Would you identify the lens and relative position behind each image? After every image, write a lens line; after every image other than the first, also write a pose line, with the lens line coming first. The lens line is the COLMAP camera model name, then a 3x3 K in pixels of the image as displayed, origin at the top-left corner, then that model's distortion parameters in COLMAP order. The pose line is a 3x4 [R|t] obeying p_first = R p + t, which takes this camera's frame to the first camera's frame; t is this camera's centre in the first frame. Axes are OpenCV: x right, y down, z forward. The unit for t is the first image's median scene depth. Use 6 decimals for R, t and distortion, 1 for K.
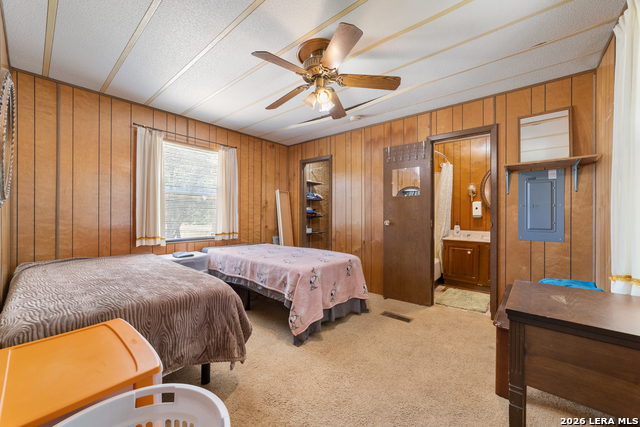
lens RADIAL K [[249.5, 0, 318.6], [0, 249.5, 214.1], [0, 0, 1]] dist [-0.011723, 0.001781]
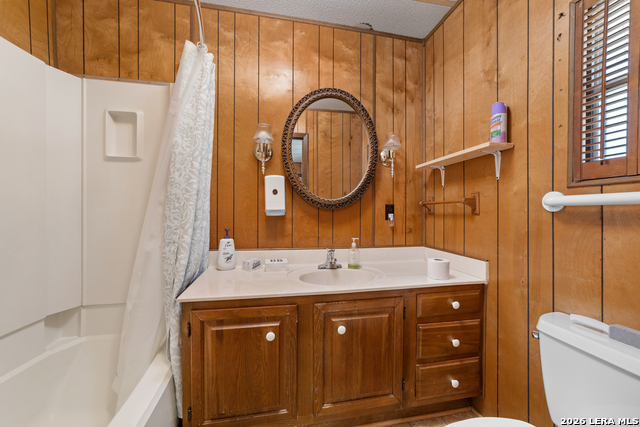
lens RADIAL K [[249.5, 0, 320.3], [0, 249.5, 215.0], [0, 0, 1]] dist [-0.011723, 0.001781]
pose [[0.627135, -0.009366, 0.778854, 0.374285], [0.004644, 0.999955, 0.008285, 0.009417], [-0.778896, -0.001579, 0.627151, 0.692604]]
